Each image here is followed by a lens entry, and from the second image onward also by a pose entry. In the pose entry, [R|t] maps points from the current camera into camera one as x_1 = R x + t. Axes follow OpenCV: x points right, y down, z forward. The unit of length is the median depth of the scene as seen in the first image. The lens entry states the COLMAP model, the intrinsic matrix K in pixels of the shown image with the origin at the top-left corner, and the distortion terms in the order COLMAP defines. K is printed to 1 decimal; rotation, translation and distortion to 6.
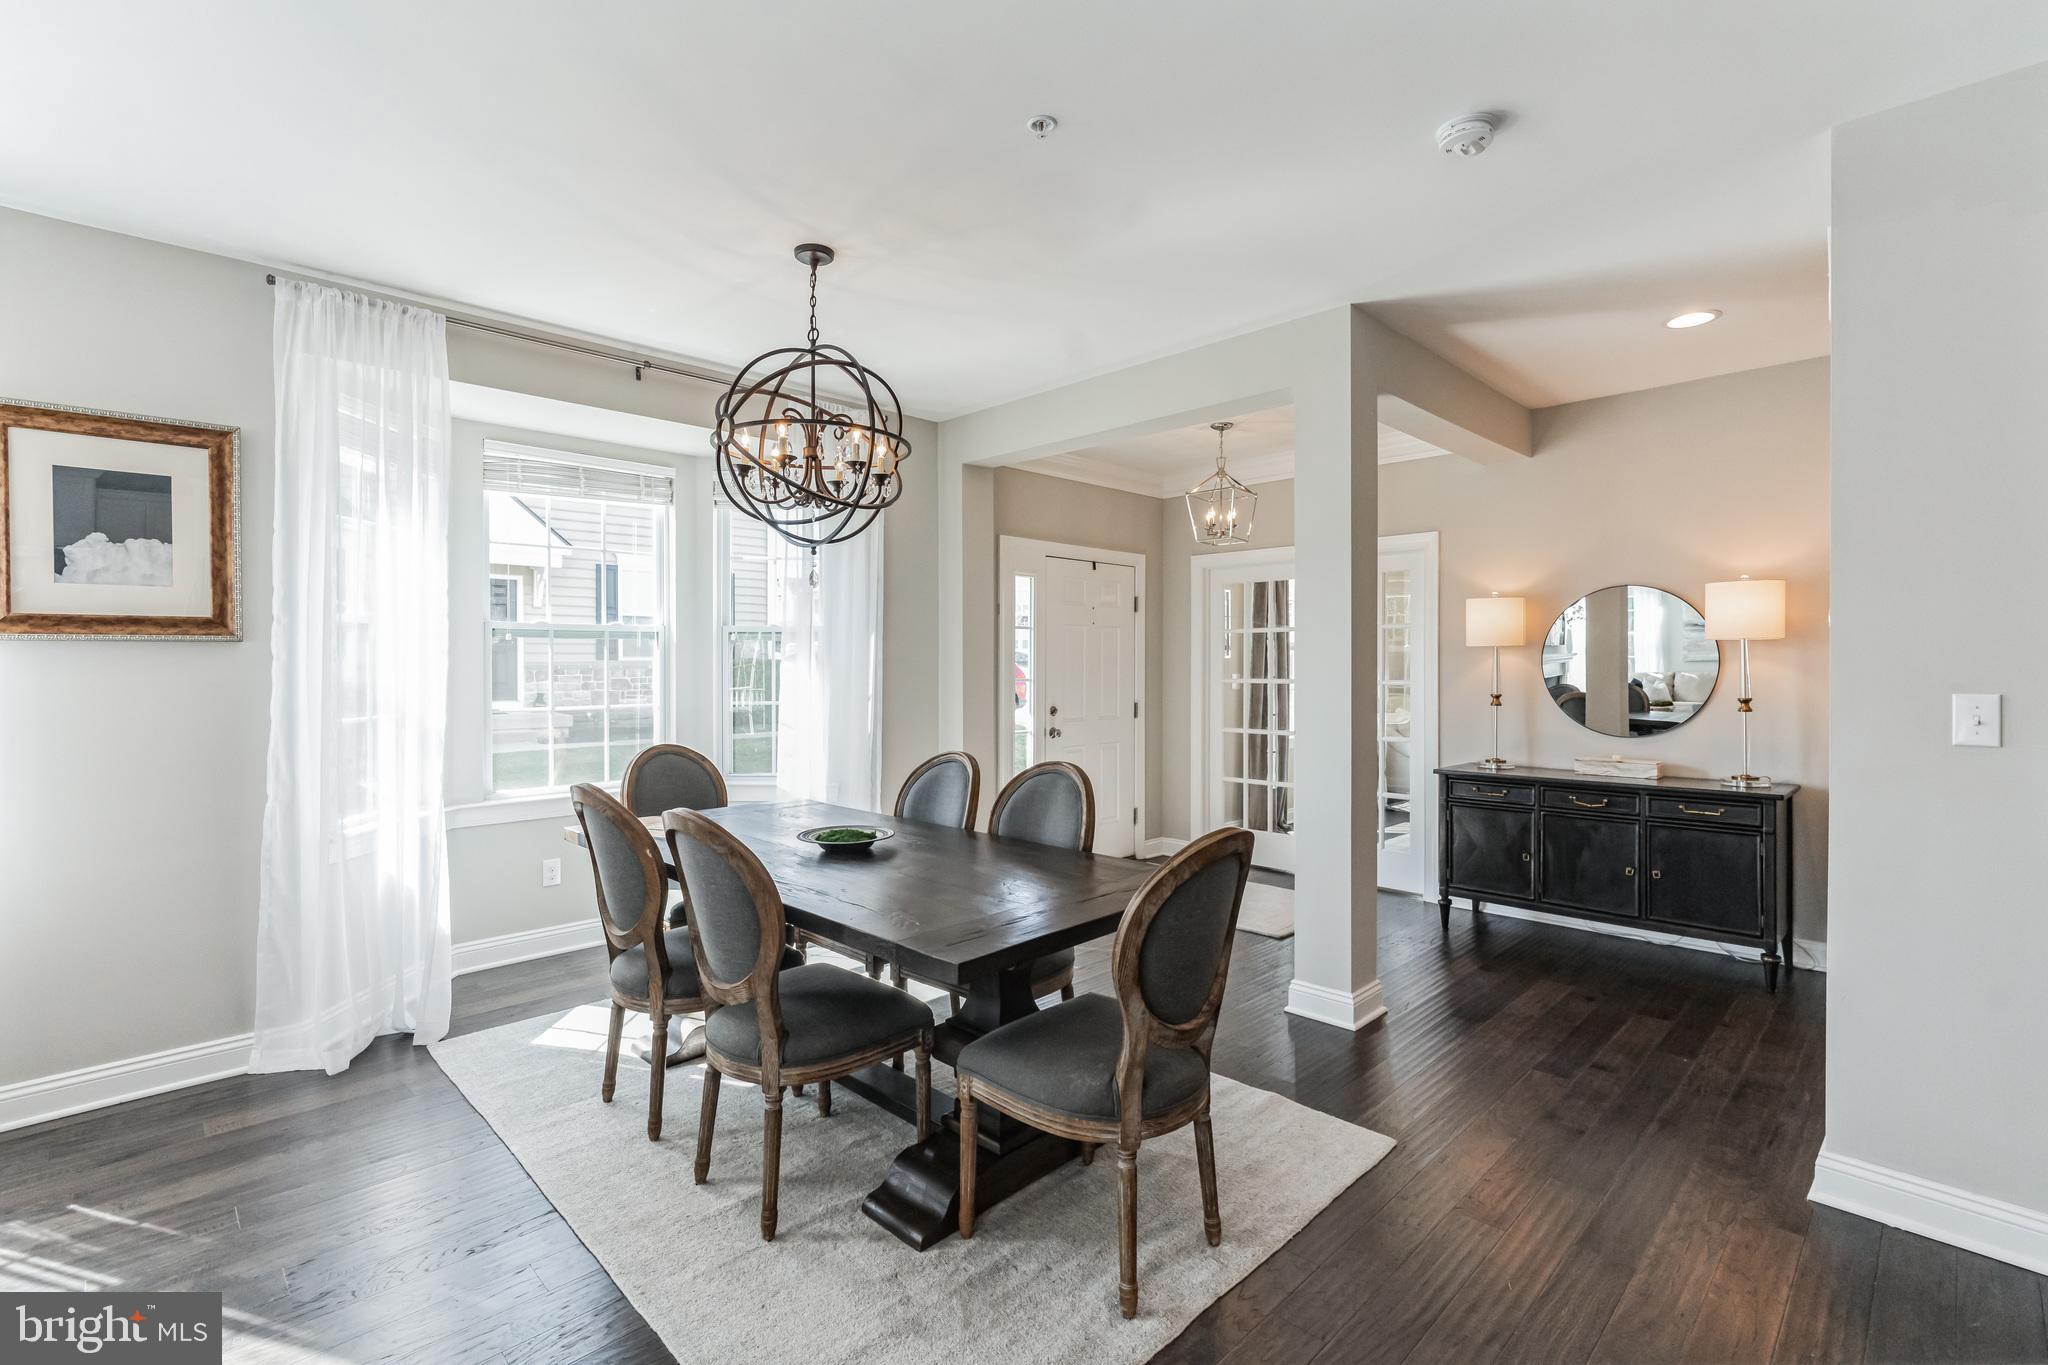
lens RADIAL K [[952.3, 0, 1011.4], [0, 952.3, 675.7], [0, 0, 1]] dist [-0.007552, 0.002049]
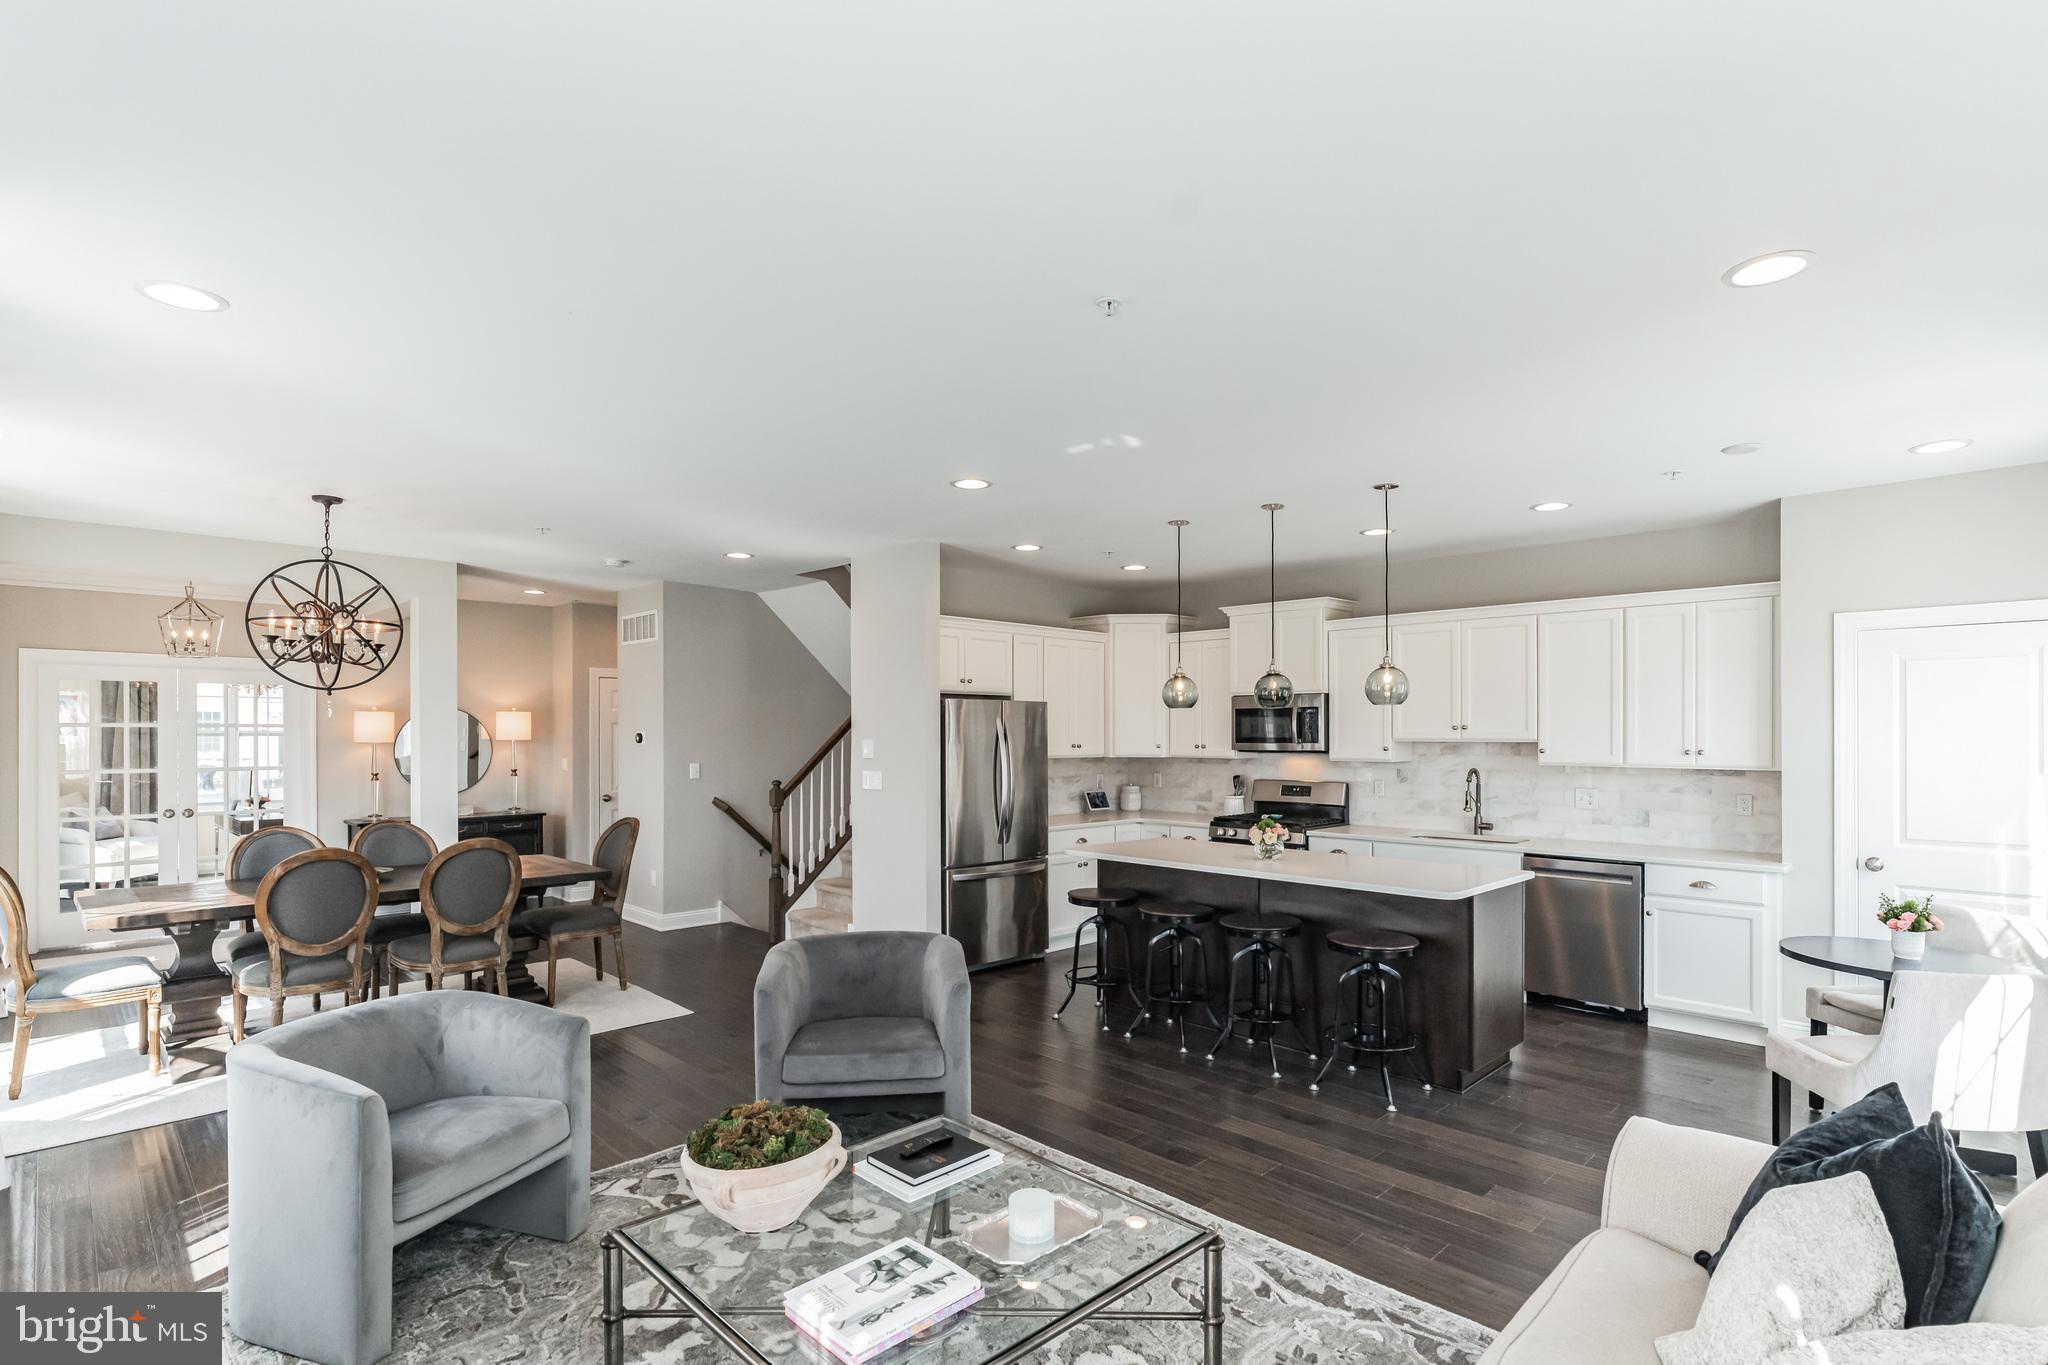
lens RADIAL K [[973.4, 0, 1035.2], [0, 973.4, 730.3], [0, 0, 1]] dist [-0.005401, 0.000031]
pose [[-0.004824, 0.004879, 0.999976, -1.256834], [0.012327, 0.999912, -0.004819, -0.034199], [-0.999912, 0.012304, -0.004883, -0.093508]]
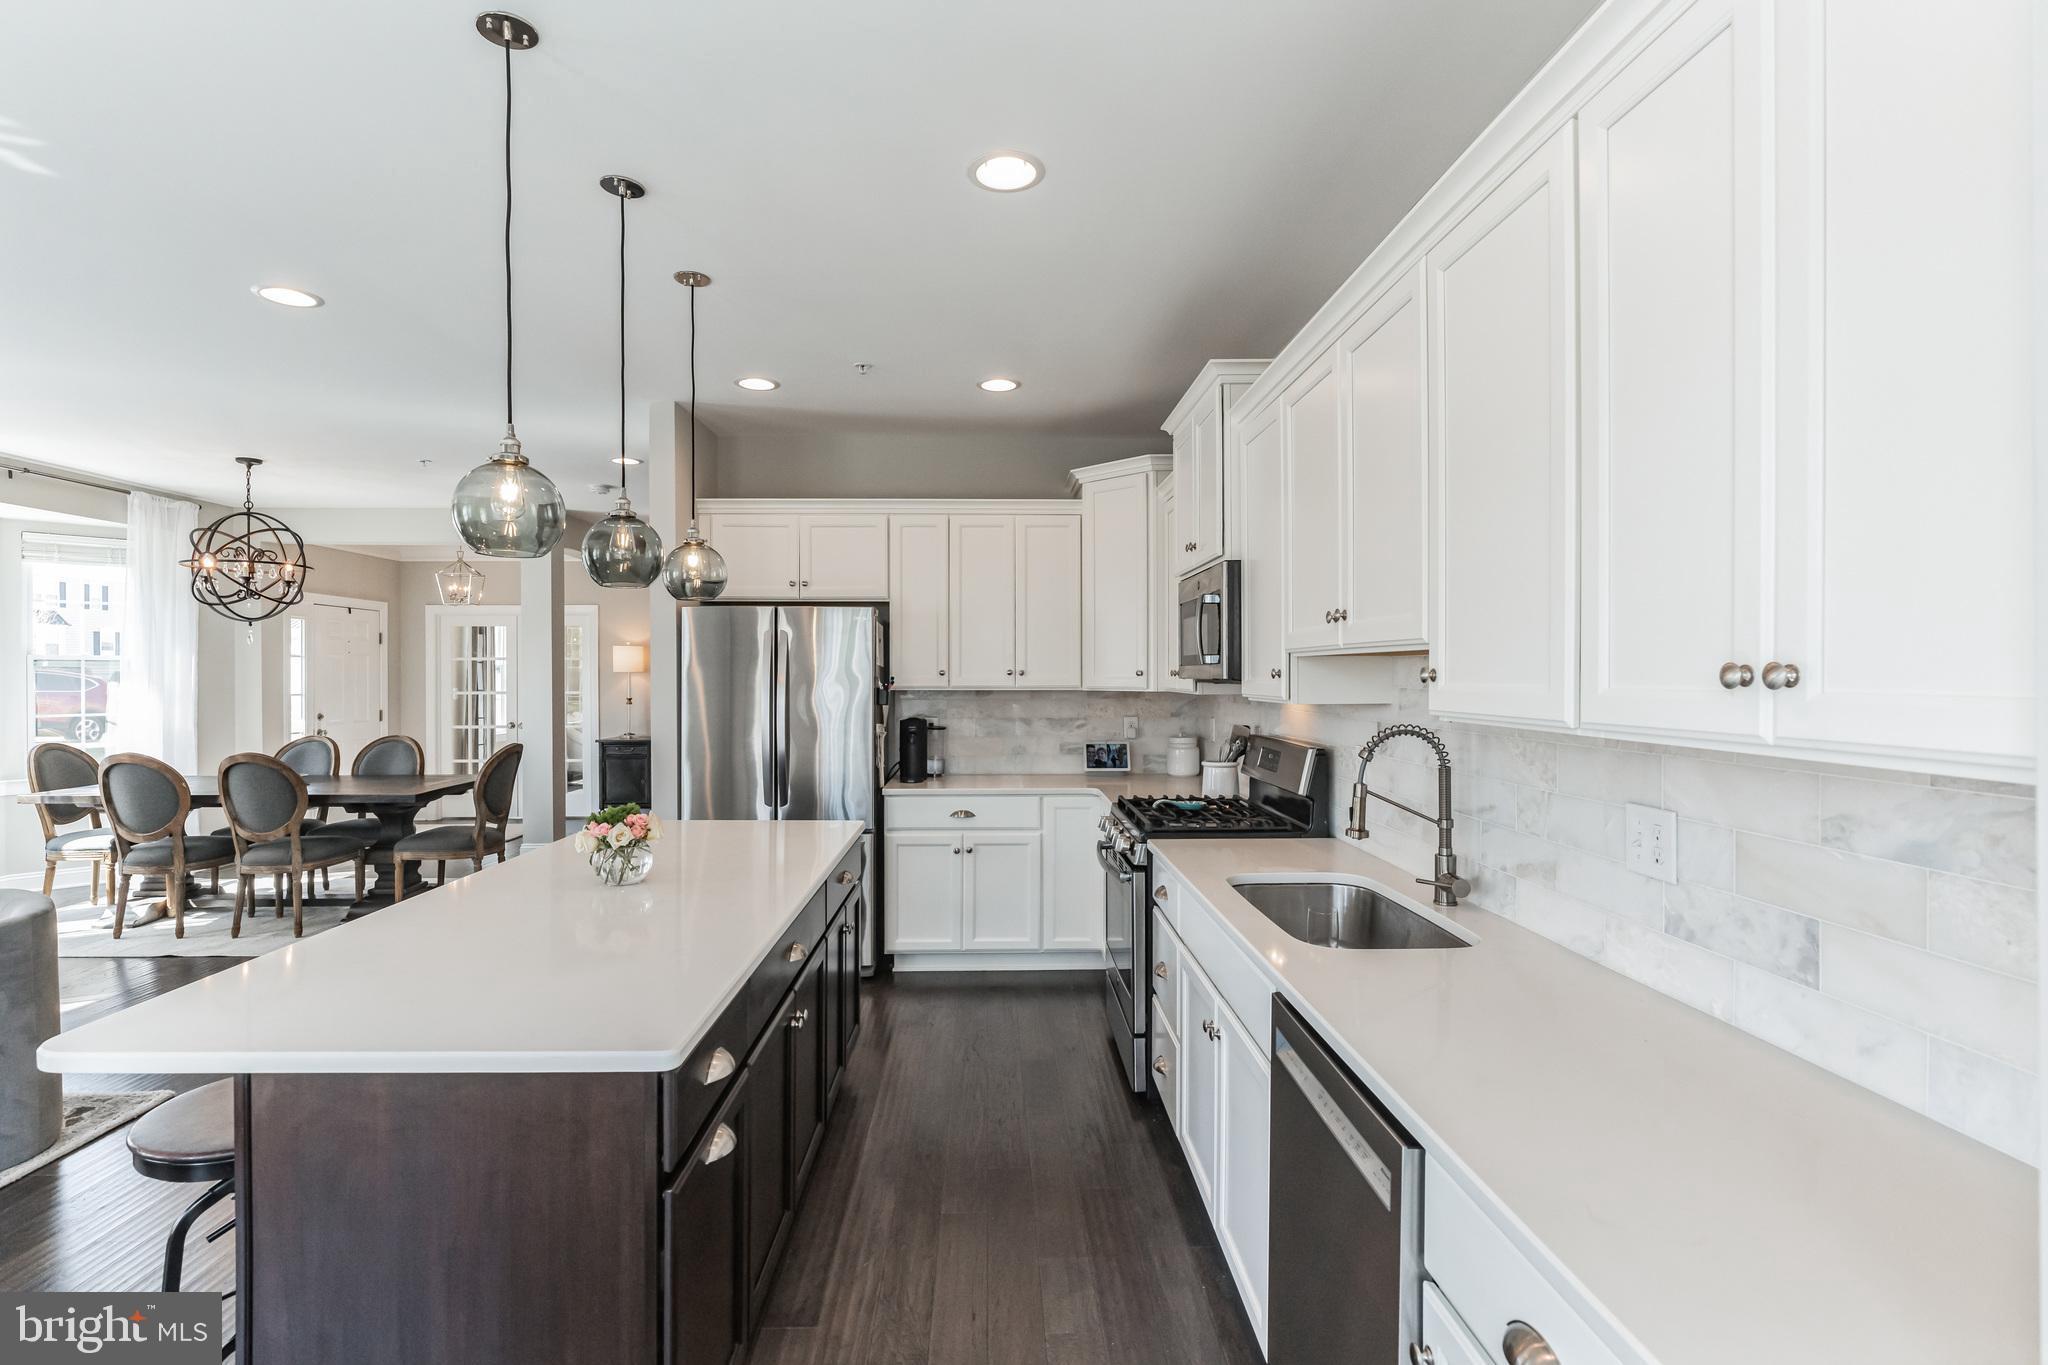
lens RADIAL K [[952.3, 0, 1013.1], [0, 952.3, 677.2], [0, 0, 1]] dist [-0.007552, 0.002049]
pose [[0.683179, -0.002480, 0.730247, -0.377930], [0.009918, 0.999934, -0.005884, -0.002849], [-0.730183, 0.011262, 0.683158, -0.923701]]
